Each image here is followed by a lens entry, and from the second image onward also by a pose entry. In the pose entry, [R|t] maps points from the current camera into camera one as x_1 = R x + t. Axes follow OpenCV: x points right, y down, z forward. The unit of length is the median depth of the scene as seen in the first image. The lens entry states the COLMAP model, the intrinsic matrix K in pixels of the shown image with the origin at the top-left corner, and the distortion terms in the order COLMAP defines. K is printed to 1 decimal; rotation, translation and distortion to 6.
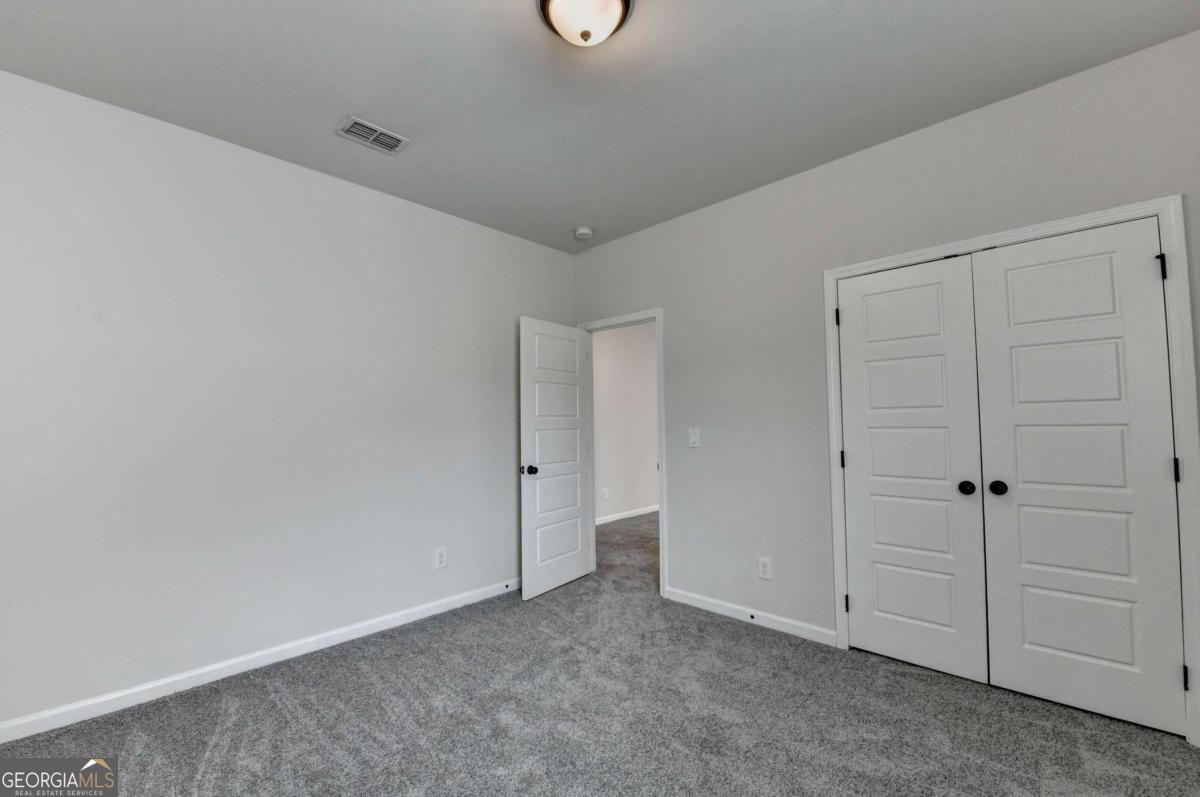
lens RADIAL K [[487.2, 0, 595.7], [0, 487.2, 404.4], [0, 0, 1]] dist [0.000975, -0.003433]
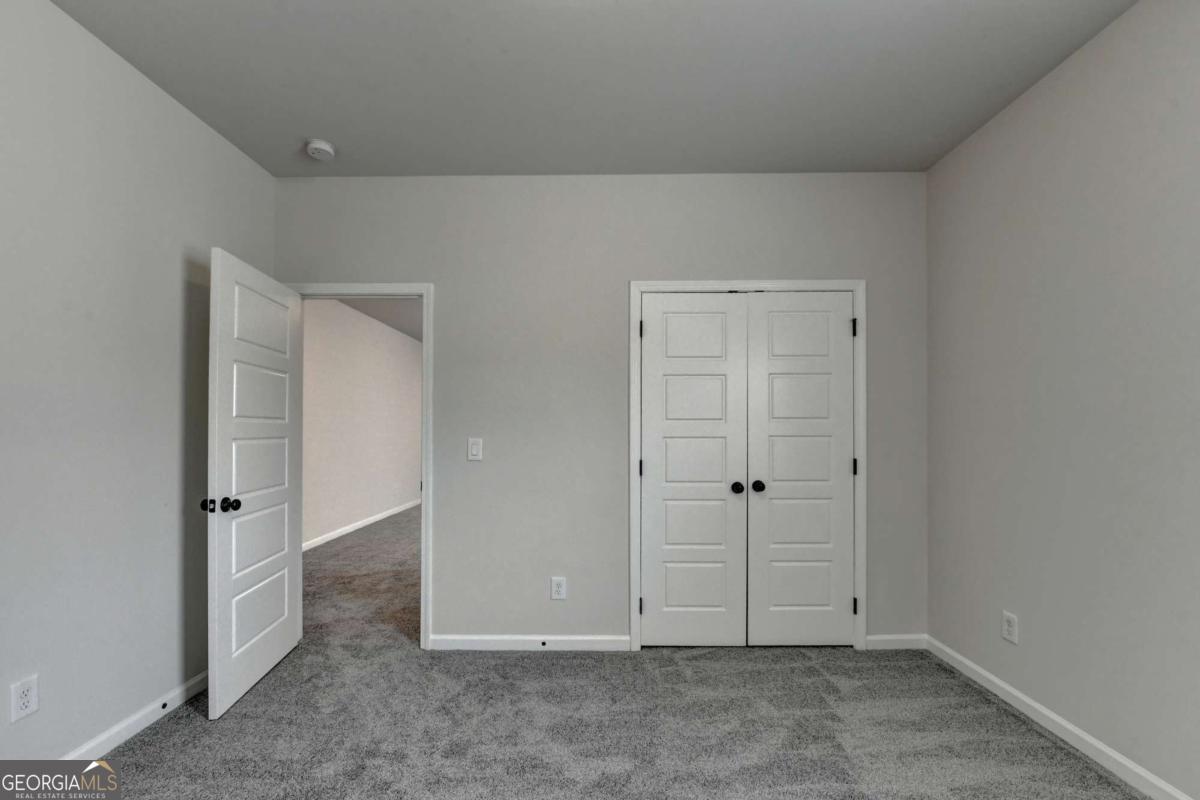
lens RADIAL K [[493.9, 0, 592.4], [0, 493.9, 427.6], [0, 0, 1]] dist [-0.002236, -0.004920]
pose [[0.731096, 0.017856, 0.682041, -0.255296], [-0.036976, 0.999225, 0.013476, 0.015109], [-0.681272, -0.035072, 0.731190, 0.278481]]
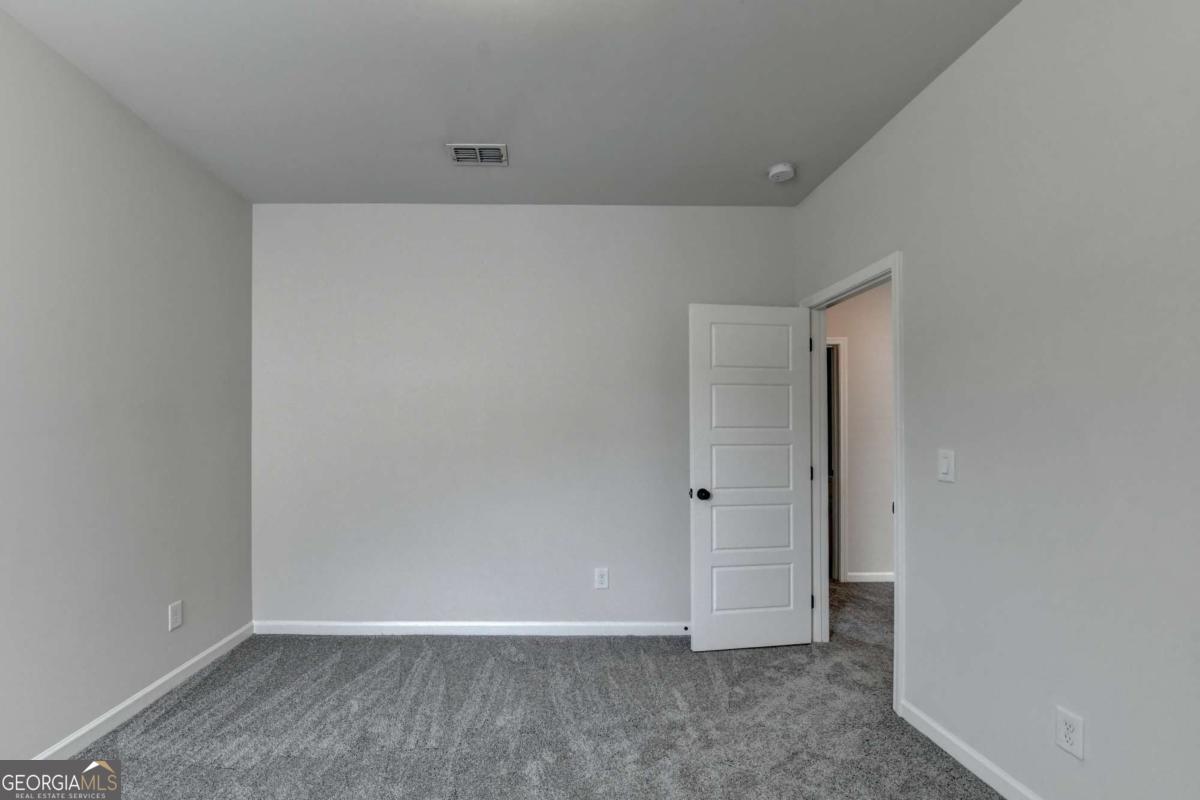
lens RADIAL K [[511.5, 0, 555.1], [0, 511.5, 433.9], [0, 0, 1]] dist [-0.009096, -0.000734]
pose [[0.703933, 0.008377, -0.710217, 0.341018], [0.018023, 0.999398, 0.029652, 0.006286], [0.710037, -0.033673, 0.703358, 0.273086]]
